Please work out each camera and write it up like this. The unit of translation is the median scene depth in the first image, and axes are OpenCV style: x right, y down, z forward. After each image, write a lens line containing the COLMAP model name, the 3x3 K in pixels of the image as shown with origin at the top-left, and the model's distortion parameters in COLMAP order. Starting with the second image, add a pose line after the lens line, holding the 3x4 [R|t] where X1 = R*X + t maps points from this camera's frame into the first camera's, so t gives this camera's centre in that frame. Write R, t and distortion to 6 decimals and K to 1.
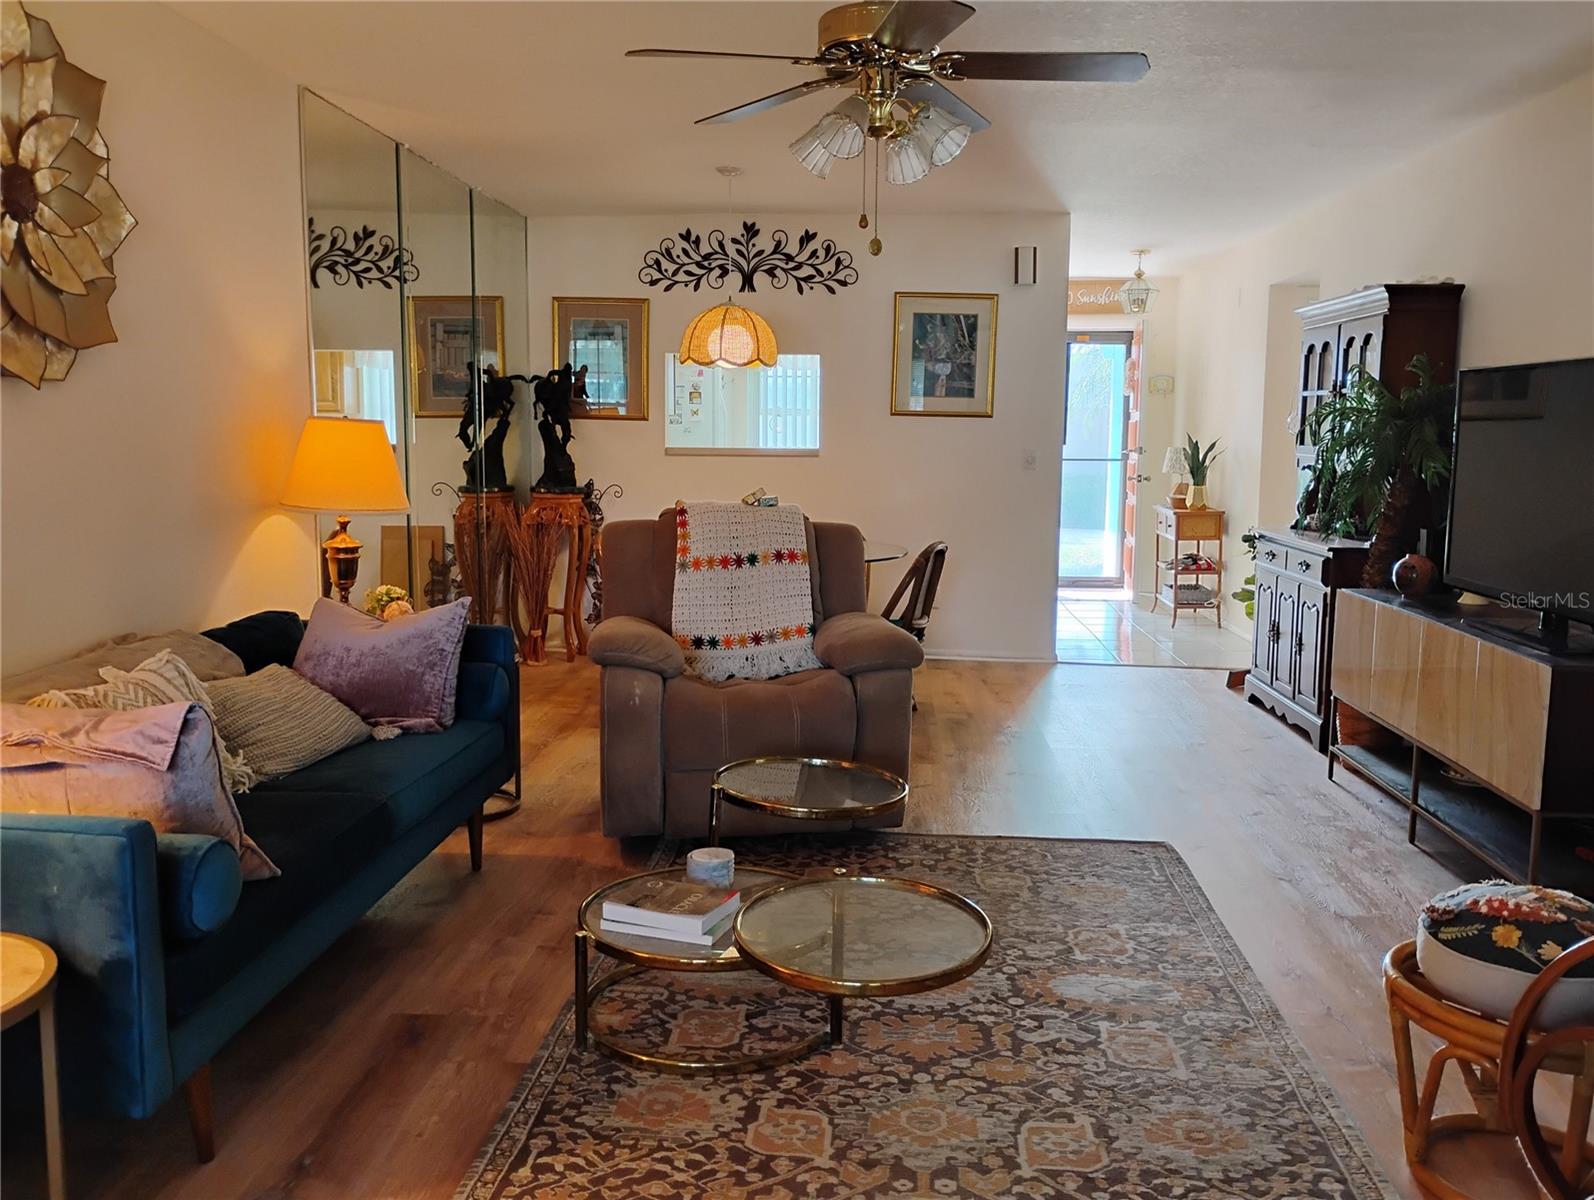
lens RADIAL K [[1316.9, 0, 798.0], [0, 1316.9, 580.0], [0, 0, 1]] dist [0.055362, -0.062827]
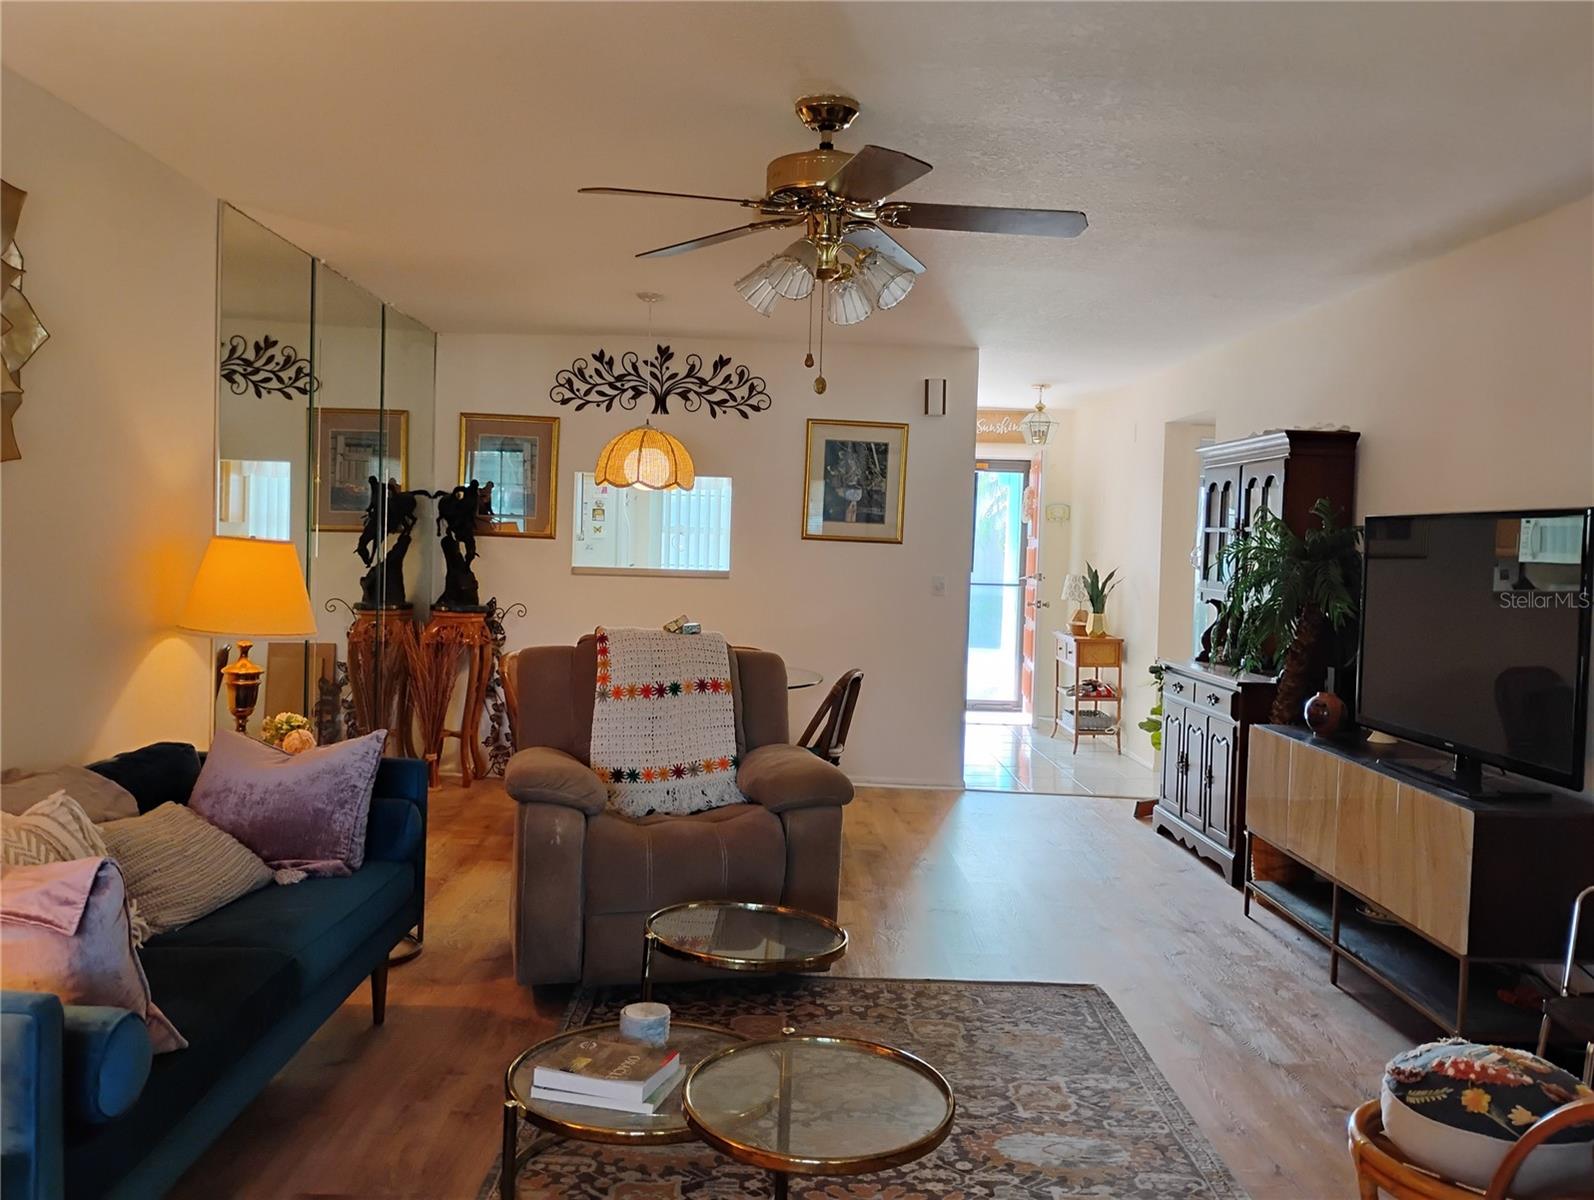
lens RADIAL K [[1321.2, 0, 797.7], [0, 1321.2, 578.9], [0, 0, 1]] dist [0.065913, -0.087725]
pose [[0.996063, 0.018875, 0.086618, -0.036377], [-0.011343, 0.996174, -0.086649, -0.015519], [-0.087922, 0.085325, 0.992466, 0.013293]]
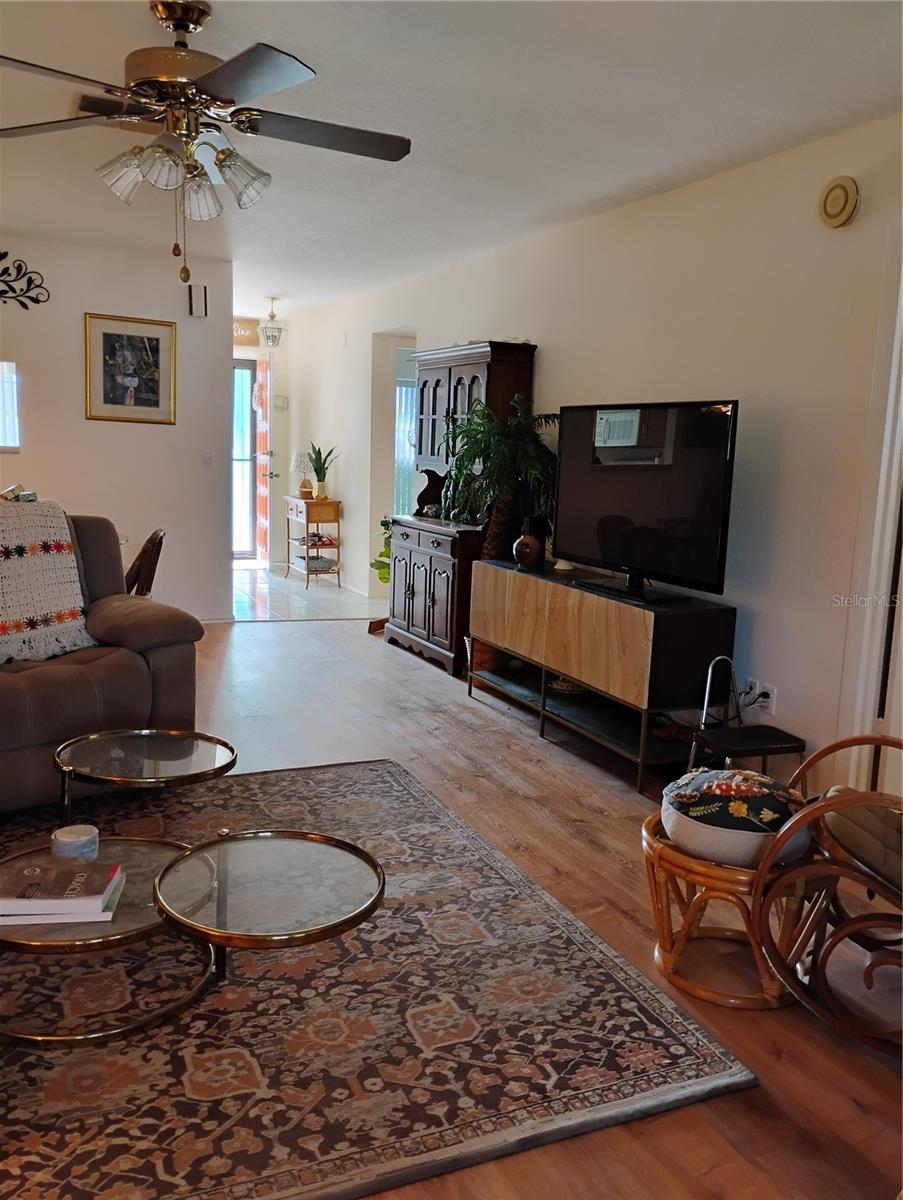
lens RADIAL K [[994.6, 0, 452.7], [0, 994.6, 603.9], [0, 0, 1]] dist [0.065913, -0.087725]
pose [[0.880246, -0.052320, 0.471624, -0.136687], [0.026095, 0.997736, 0.061980, -0.016969], [-0.473799, -0.042250, 0.879619, 0.113464]]
